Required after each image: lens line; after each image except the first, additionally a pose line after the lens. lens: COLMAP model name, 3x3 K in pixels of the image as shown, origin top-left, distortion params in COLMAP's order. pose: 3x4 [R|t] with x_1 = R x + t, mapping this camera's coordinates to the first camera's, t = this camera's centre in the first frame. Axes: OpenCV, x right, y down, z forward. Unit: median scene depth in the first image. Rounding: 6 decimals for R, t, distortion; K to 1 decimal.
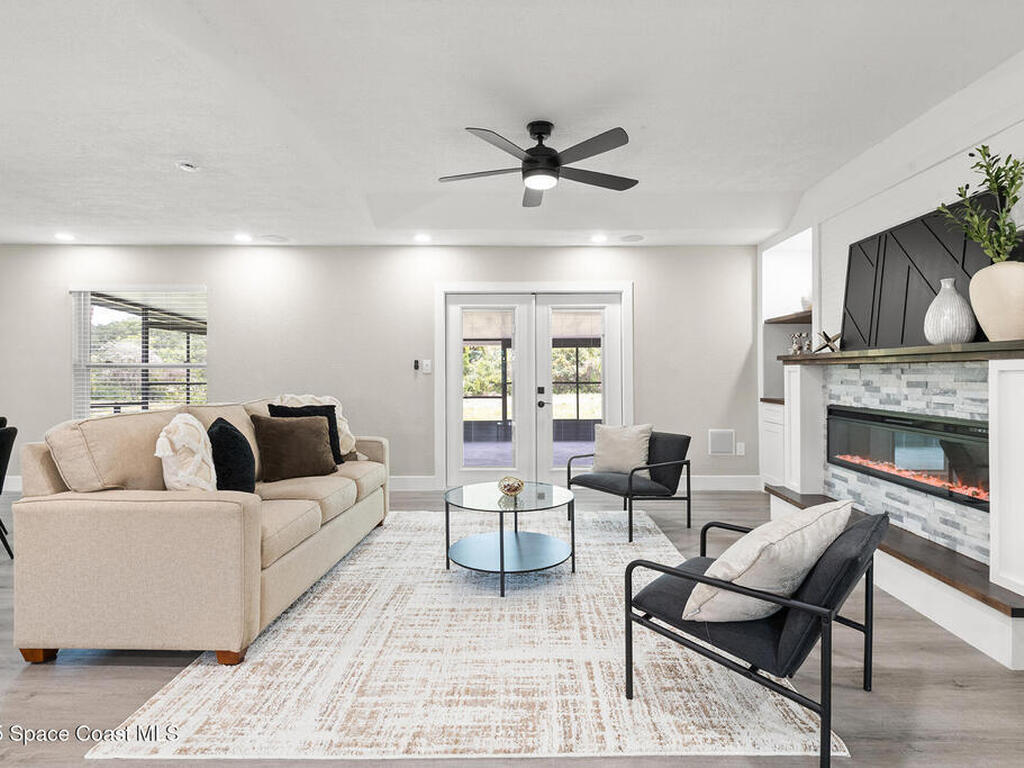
lens RADIAL K [[523.8, 0, 512.0], [0, 523.8, 384.0], [0, 0, 1]] dist [0.001101, -0.000869]
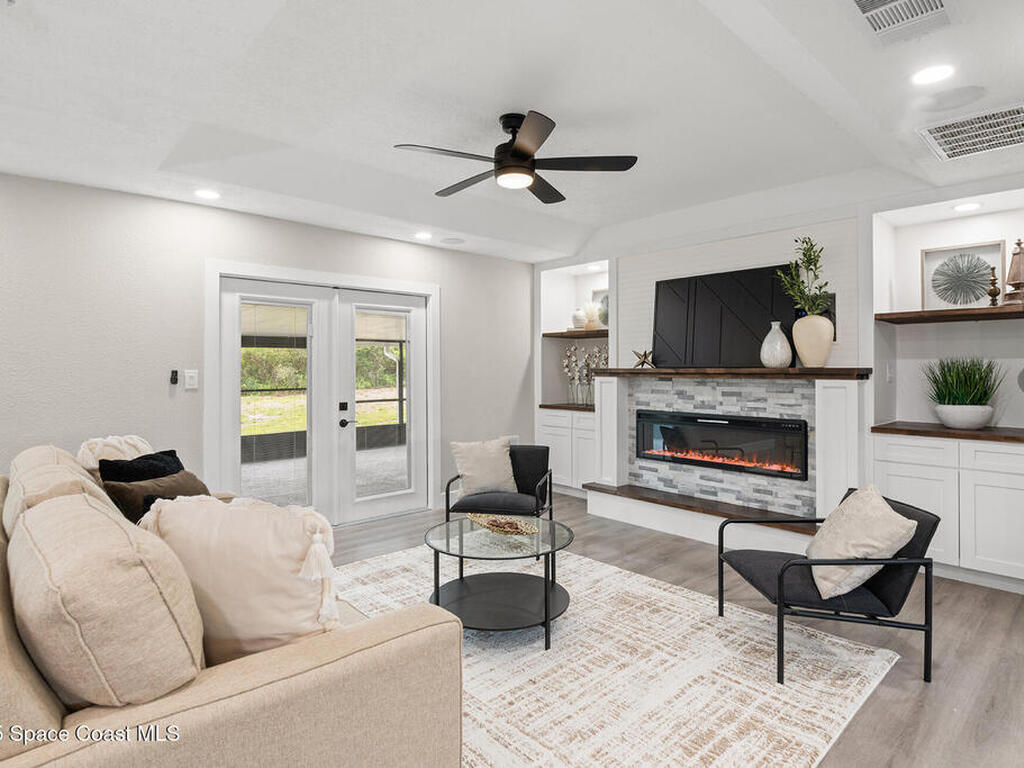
lens RADIAL K [[570.0, 0, 515.4], [0, 570.0, 377.6], [0, 0, 1]] dist [0.001109, -0.001241]
pose [[0.725330, -0.010544, 0.688320, -0.564395], [0.017130, 0.999850, -0.002734, -0.040556], [-0.688188, 0.013774, 0.725402, 0.261342]]
